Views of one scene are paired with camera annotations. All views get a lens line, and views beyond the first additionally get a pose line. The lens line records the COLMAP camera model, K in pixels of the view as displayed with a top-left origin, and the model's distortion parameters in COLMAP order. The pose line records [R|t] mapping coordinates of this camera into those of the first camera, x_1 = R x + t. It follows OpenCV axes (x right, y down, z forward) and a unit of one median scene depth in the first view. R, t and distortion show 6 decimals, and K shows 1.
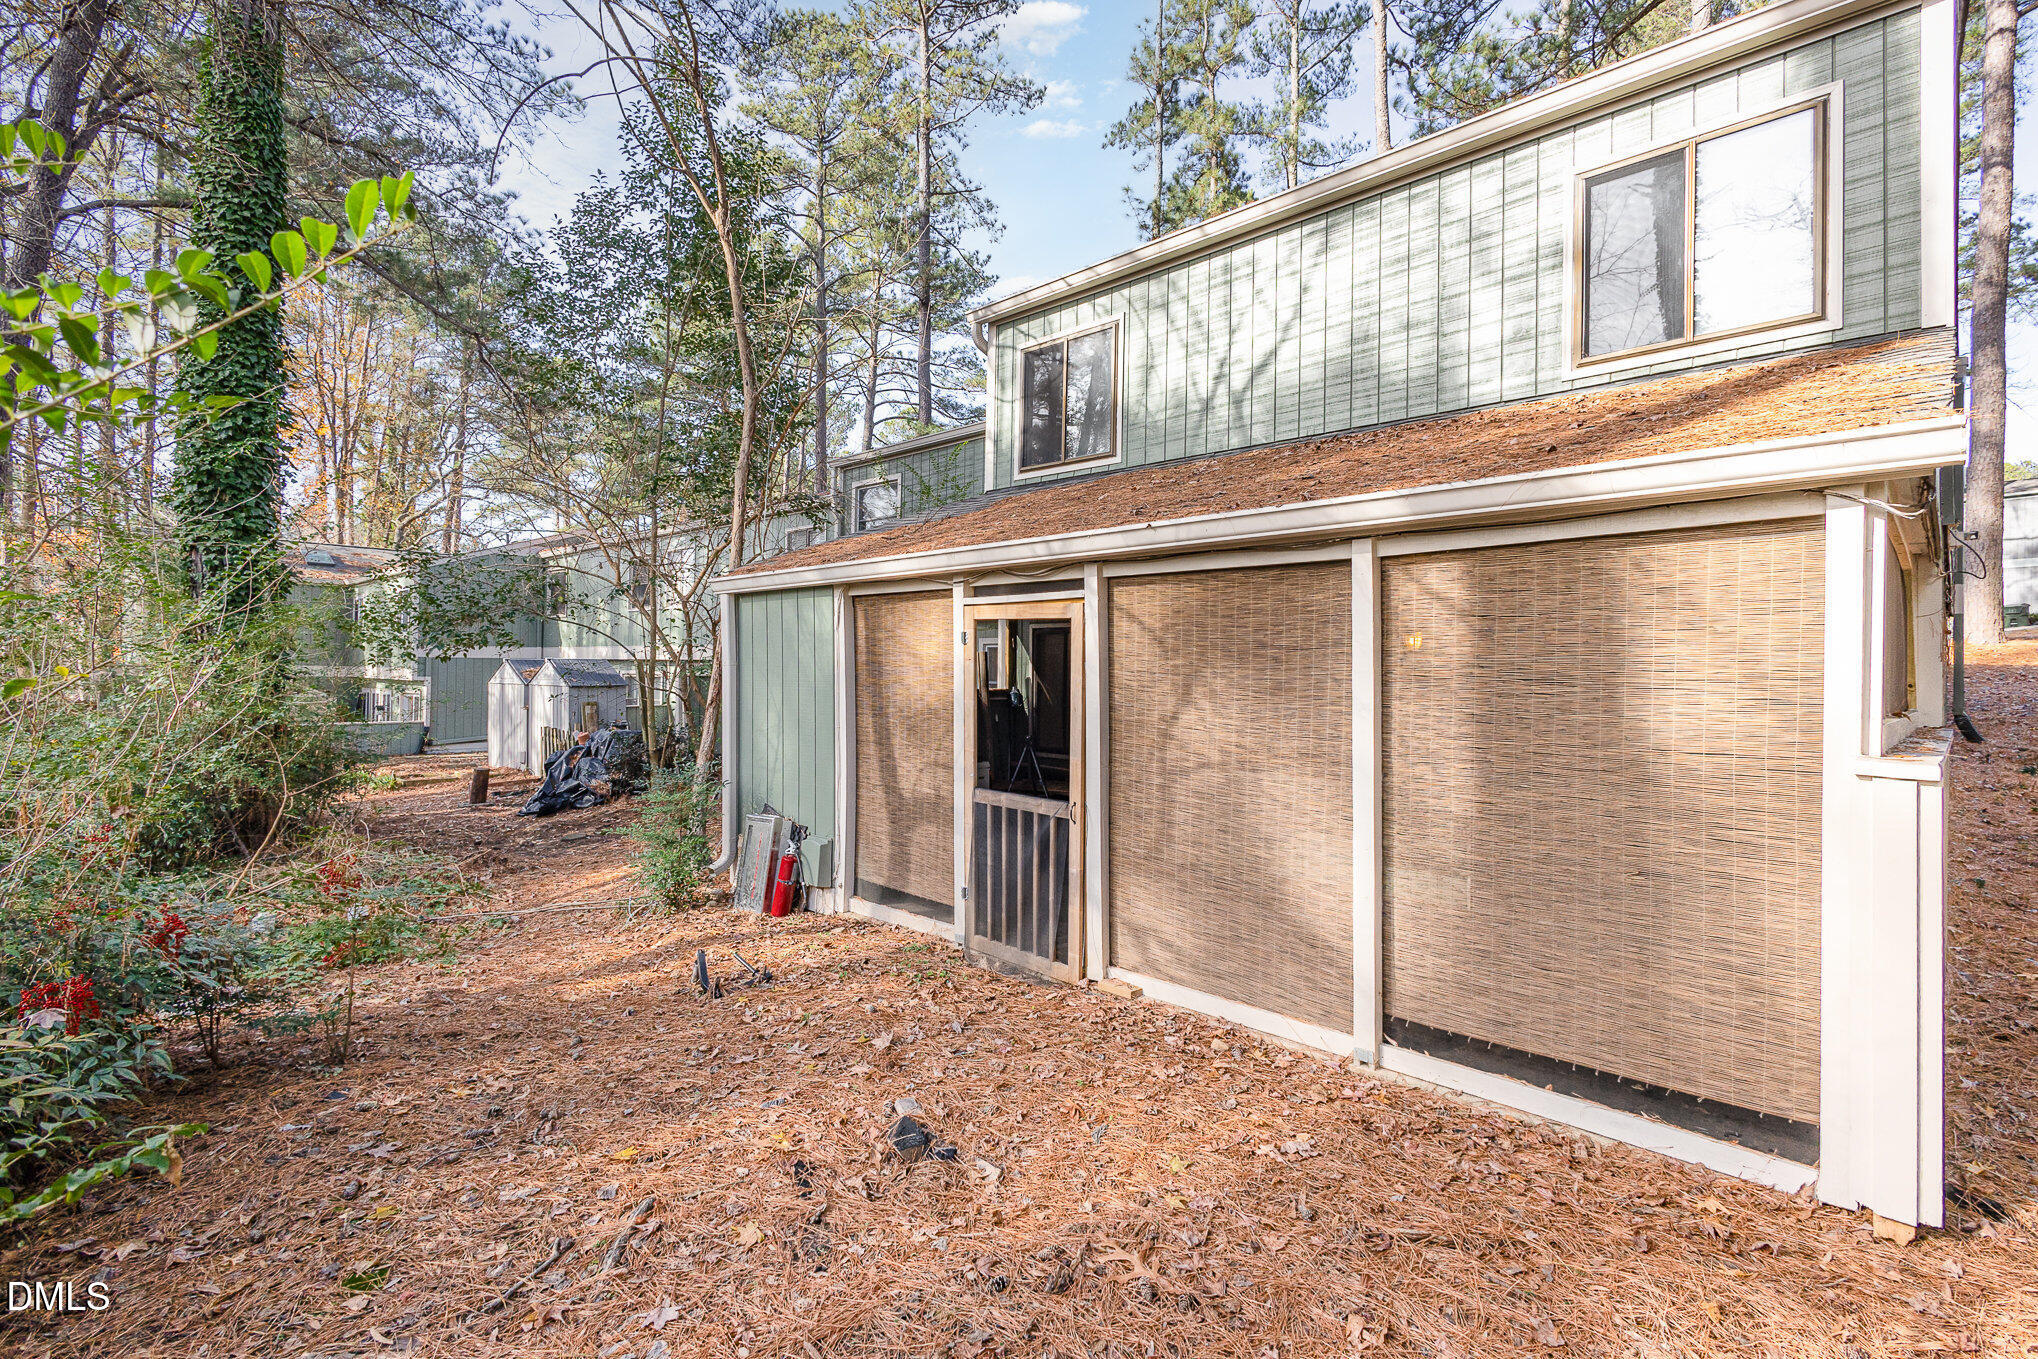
lens RADIAL K [[944.2, 0, 1014.9], [0, 944.2, 673.6], [0, 0, 1]] dist [0.011374, -0.000657]
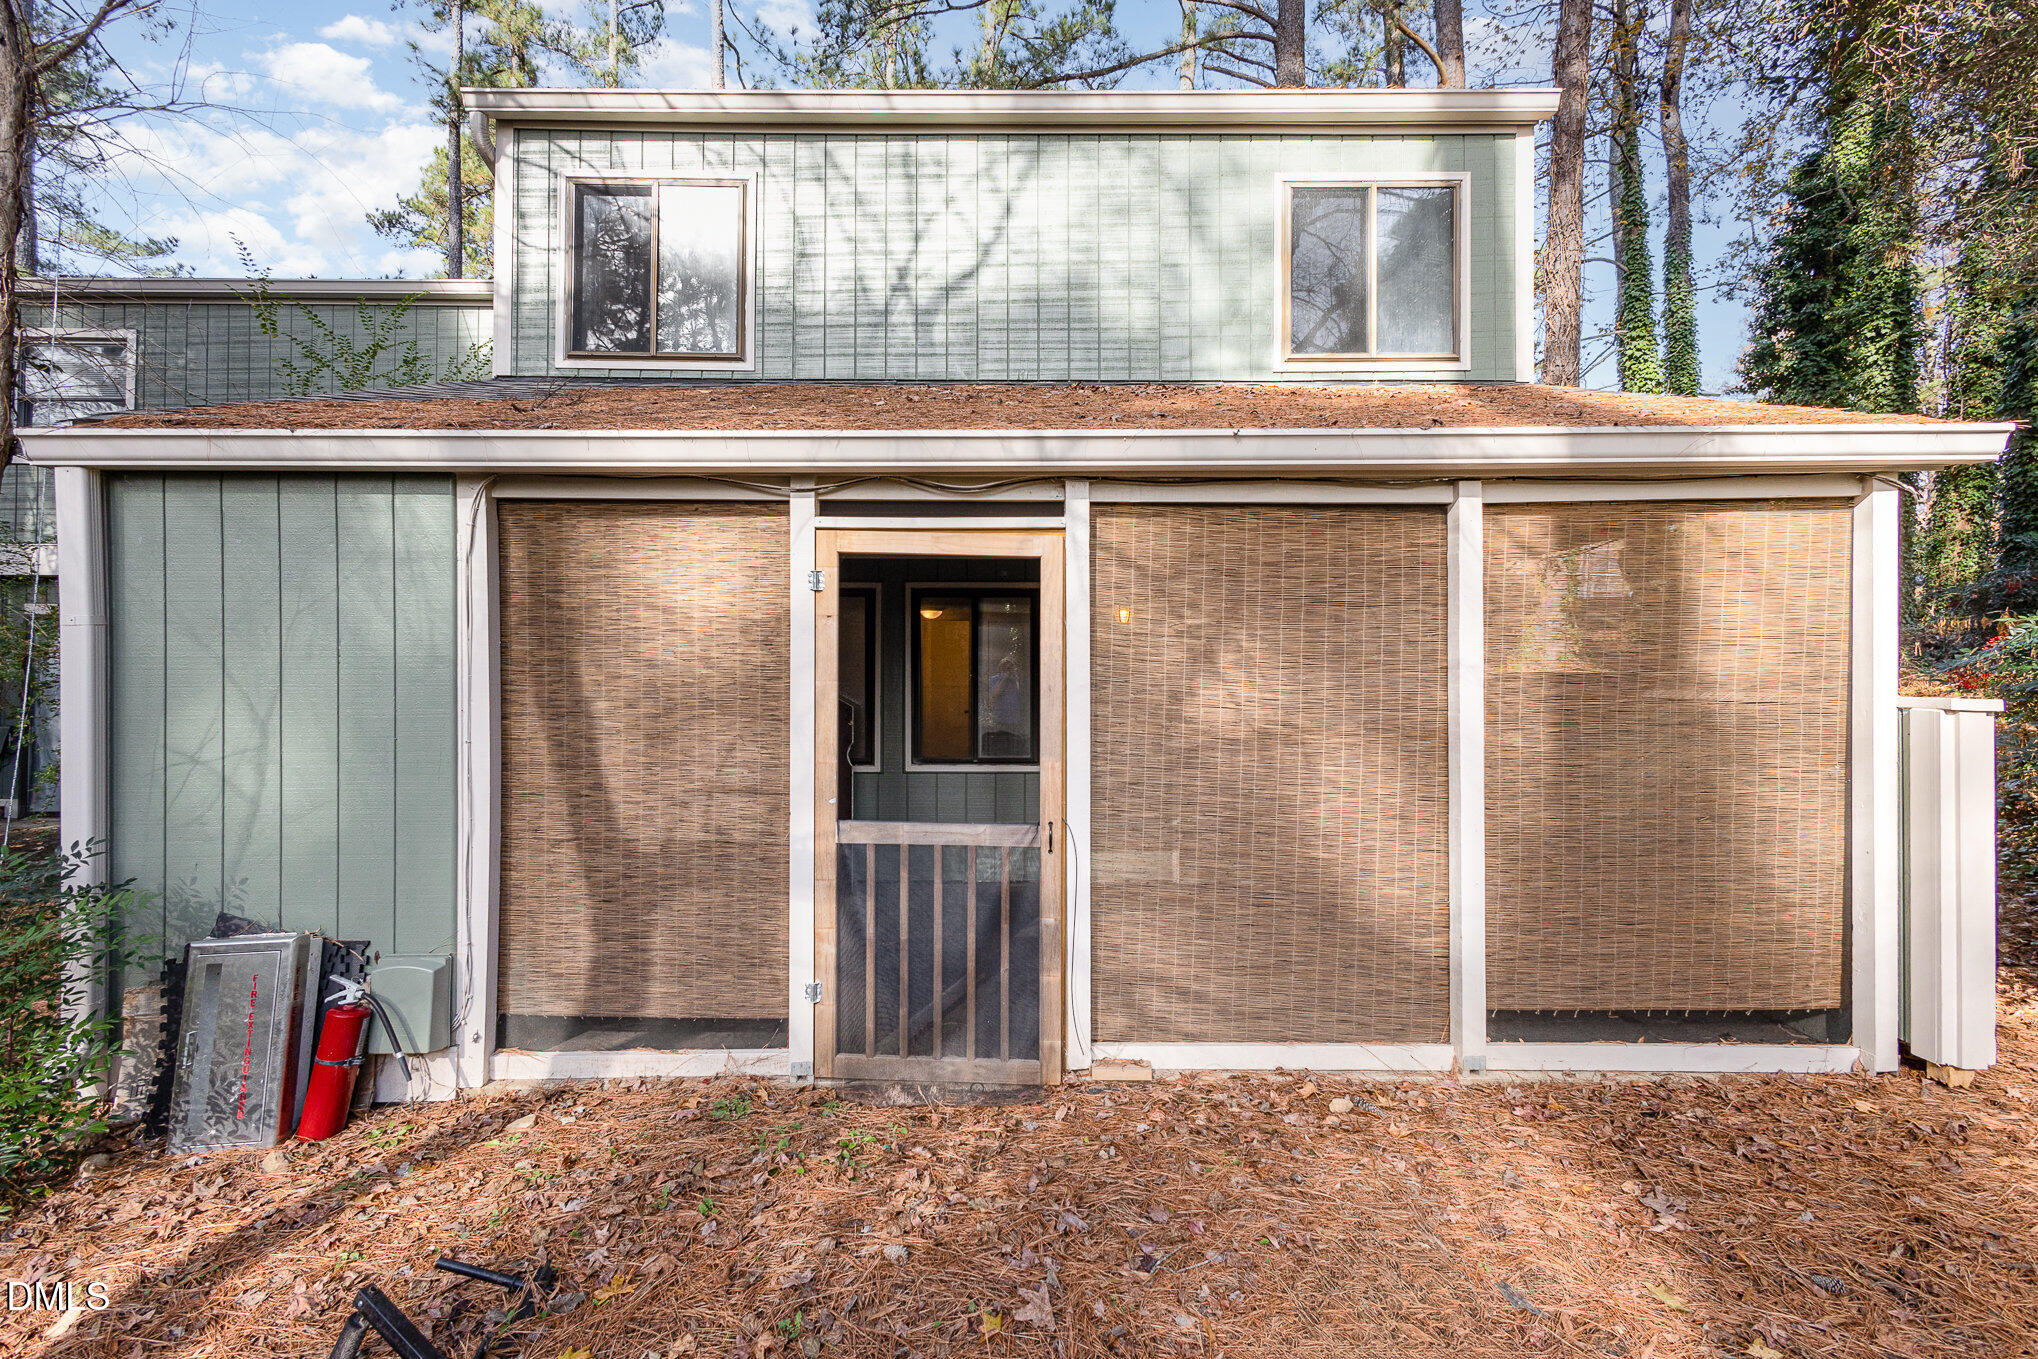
lens RADIAL K [[944.2, 0, 1019.5], [0, 944.2, 666.5], [0, 0, 1]] dist [0.011374, -0.000657]
pose [[0.717171, -0.009180, 0.696837, -0.385233], [0.009170, 0.999951, 0.003736, 0.016849], [-0.696837, 0.003710, 0.717220, 0.457337]]
